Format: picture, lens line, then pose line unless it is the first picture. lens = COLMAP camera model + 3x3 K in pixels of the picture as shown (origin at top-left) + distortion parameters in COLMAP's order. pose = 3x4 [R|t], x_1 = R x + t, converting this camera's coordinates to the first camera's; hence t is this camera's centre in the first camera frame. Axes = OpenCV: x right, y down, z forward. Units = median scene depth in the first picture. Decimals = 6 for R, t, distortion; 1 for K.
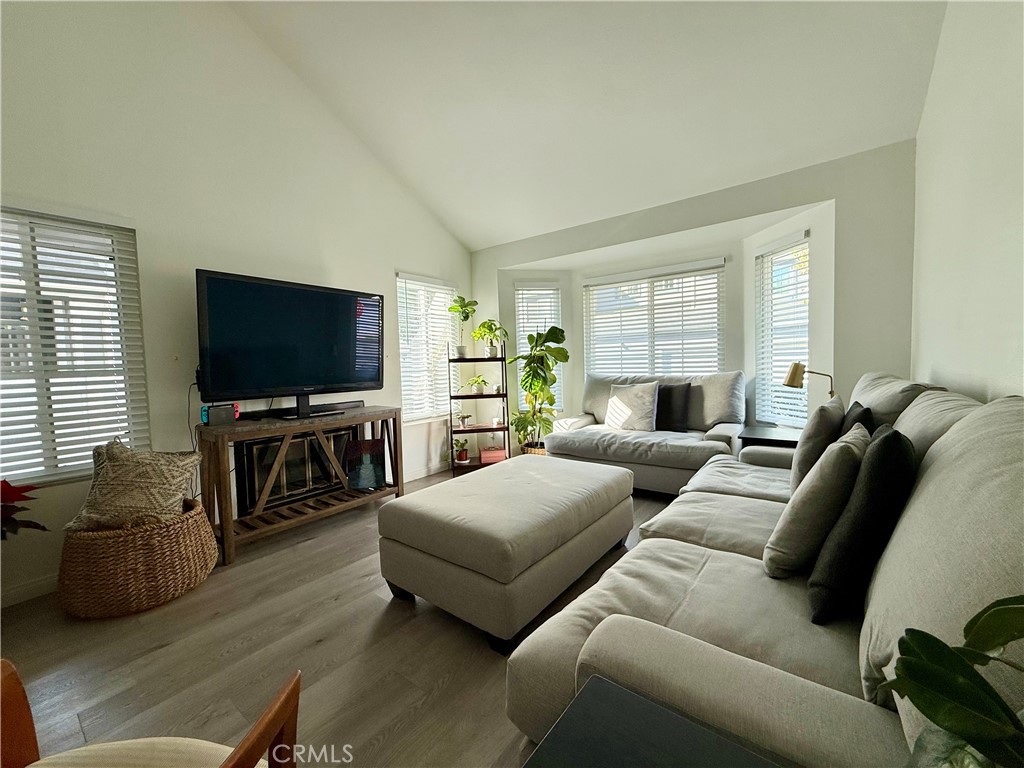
lens RADIAL K [[411.8, 0, 510.4], [0, 411.8, 382.7], [0, 0, 1]] dist [-0.000259, -0.000346]
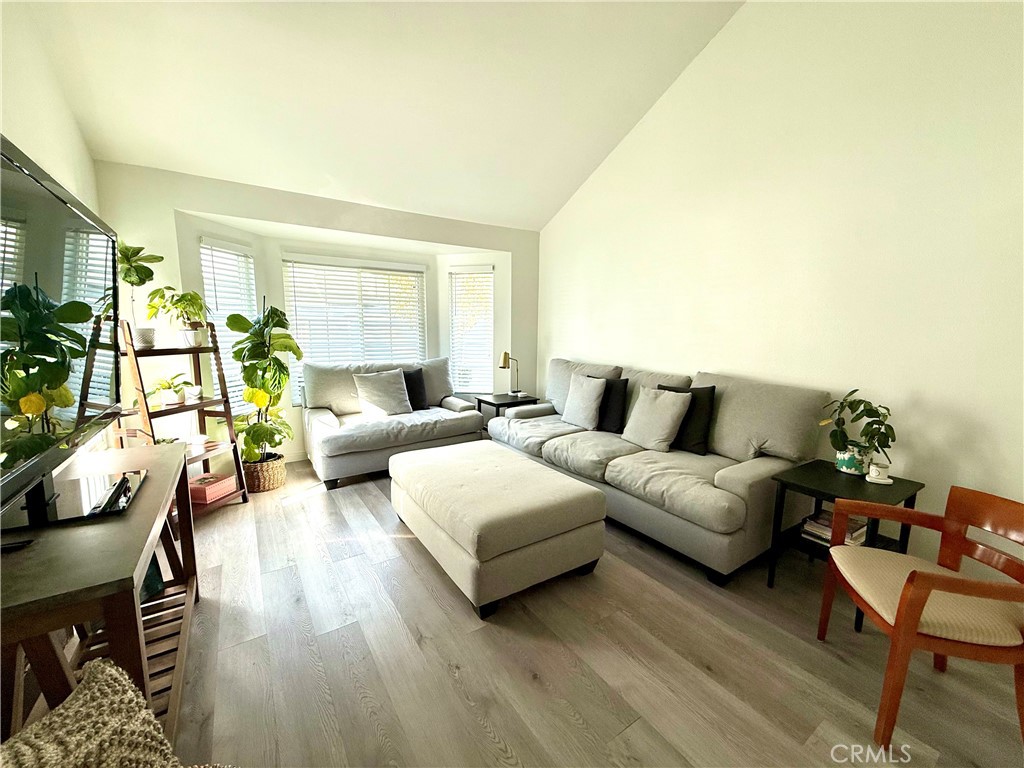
lens RADIAL K [[411.8, 0, 510.4], [0, 411.8, 382.7], [0, 0, 1]] dist [-0.000259, -0.000346]
pose [[0.321880, -0.094411, 0.942062, -0.691612], [0.029990, 0.995533, 0.089523, -0.064243], [-0.946305, -0.000563, 0.323273, 0.400332]]
